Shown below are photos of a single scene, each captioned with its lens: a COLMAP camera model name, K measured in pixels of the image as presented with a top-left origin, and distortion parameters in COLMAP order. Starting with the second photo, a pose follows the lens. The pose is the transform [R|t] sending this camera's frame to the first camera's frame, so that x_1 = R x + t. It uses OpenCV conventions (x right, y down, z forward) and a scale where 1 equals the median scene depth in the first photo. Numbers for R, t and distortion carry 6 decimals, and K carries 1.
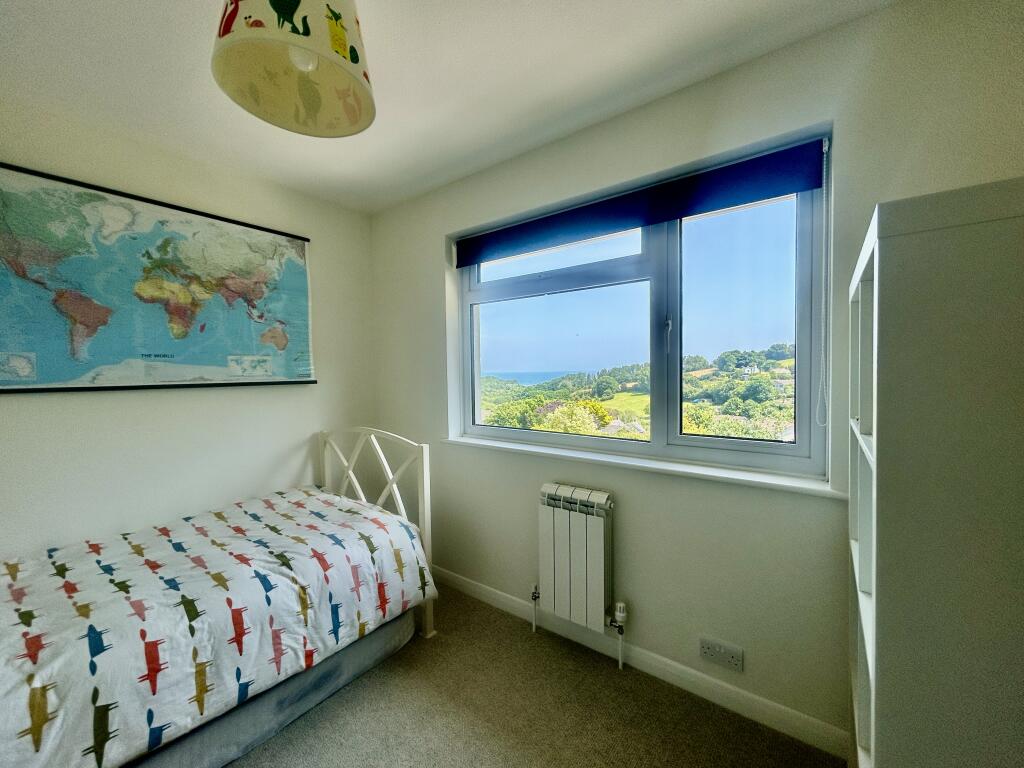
lens RADIAL K [[421.7, 0, 504.5], [0, 421.7, 380.5], [0, 0, 1]] dist [0.002094, 0.000670]
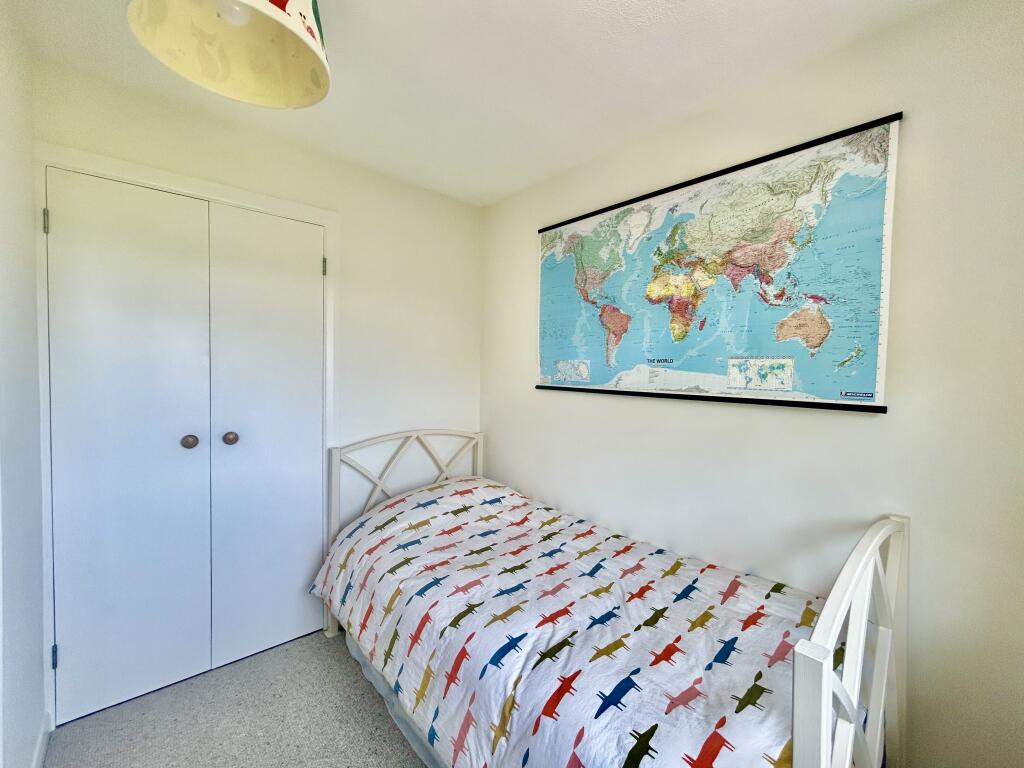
lens RADIAL K [[421.7, 0, 501.1], [0, 421.7, 383.9], [0, 0, 1]] dist [0.002094, 0.000670]
pose [[-0.177322, 0.037644, -0.983433, 0.122946], [-0.046903, 0.997810, 0.046651, -0.033446], [0.983035, 0.054398, -0.175168, 0.776533]]
